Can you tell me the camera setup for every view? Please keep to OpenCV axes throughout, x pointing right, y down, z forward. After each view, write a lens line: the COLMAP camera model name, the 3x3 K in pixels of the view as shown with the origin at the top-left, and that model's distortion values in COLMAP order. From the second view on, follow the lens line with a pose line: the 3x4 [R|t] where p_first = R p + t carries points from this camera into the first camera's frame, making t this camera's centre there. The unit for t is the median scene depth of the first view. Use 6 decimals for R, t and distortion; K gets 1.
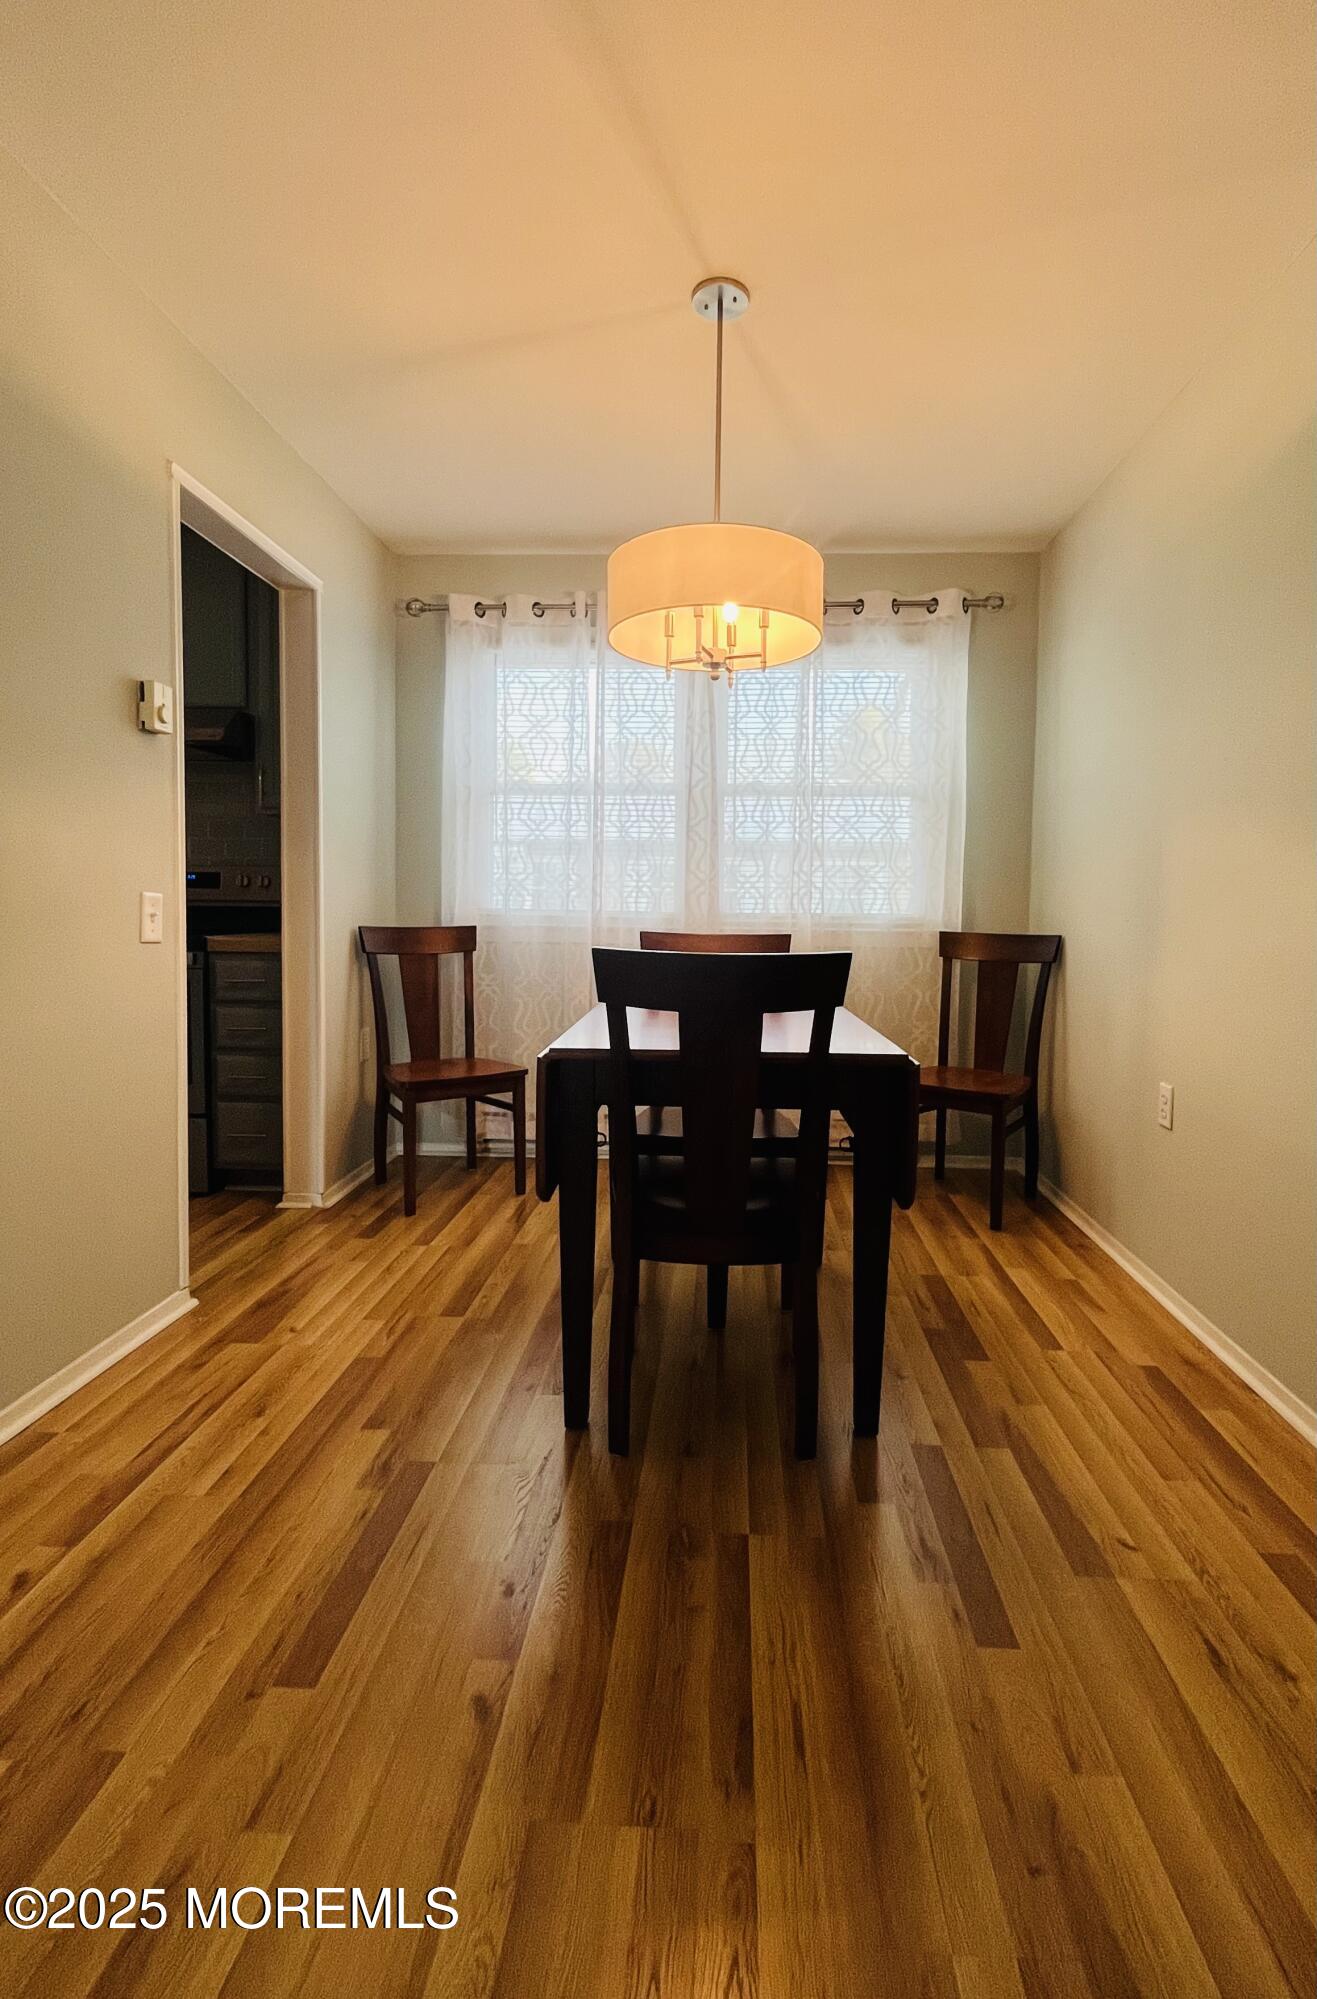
lens RADIAL K [[930.9, 0, 692.4], [0, 930.9, 961.2], [0, 0, 1]] dist [-0.001176, -0.000720]
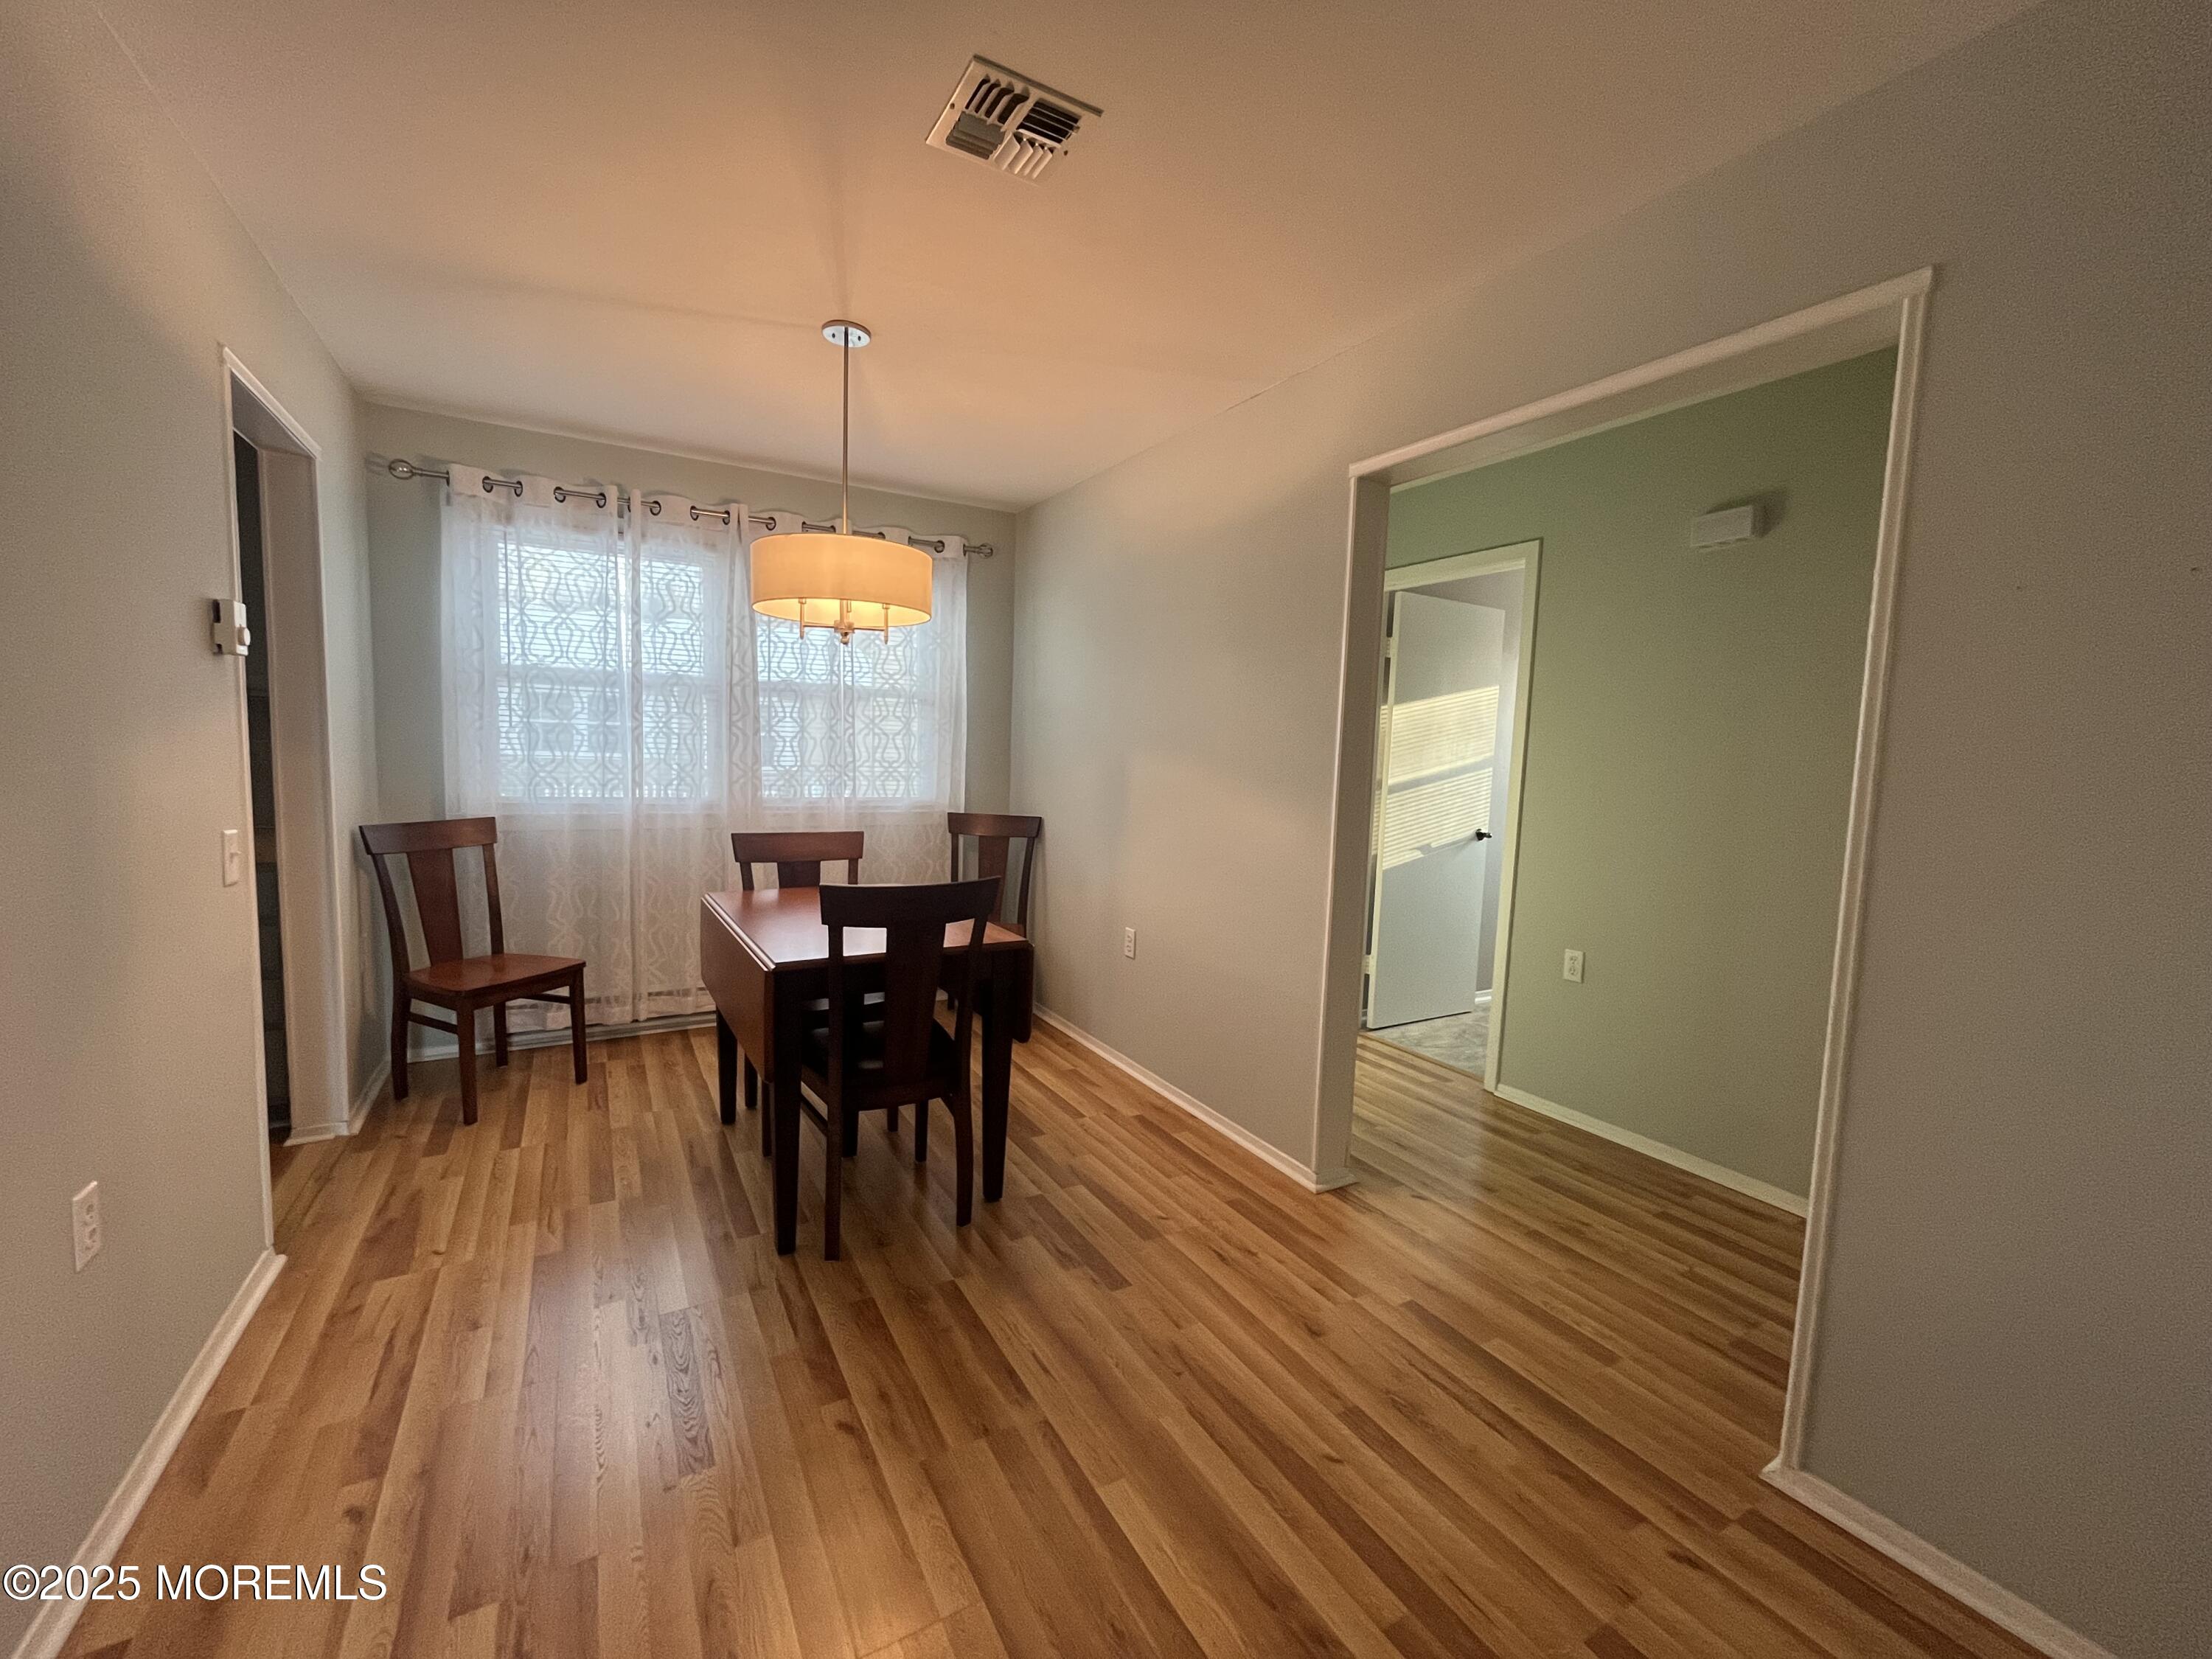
lens RADIAL K [[894.8, 0, 1105.6], [0, 894.8, 830.5], [0, 0, 1]] dist [-0.002035, 0.000114]
pose [[0.843006, -0.033599, 0.536854, -0.257367], [0.006467, 0.998608, 0.052344, -0.089134], [-0.537866, -0.040655, 0.842050, -0.157397]]
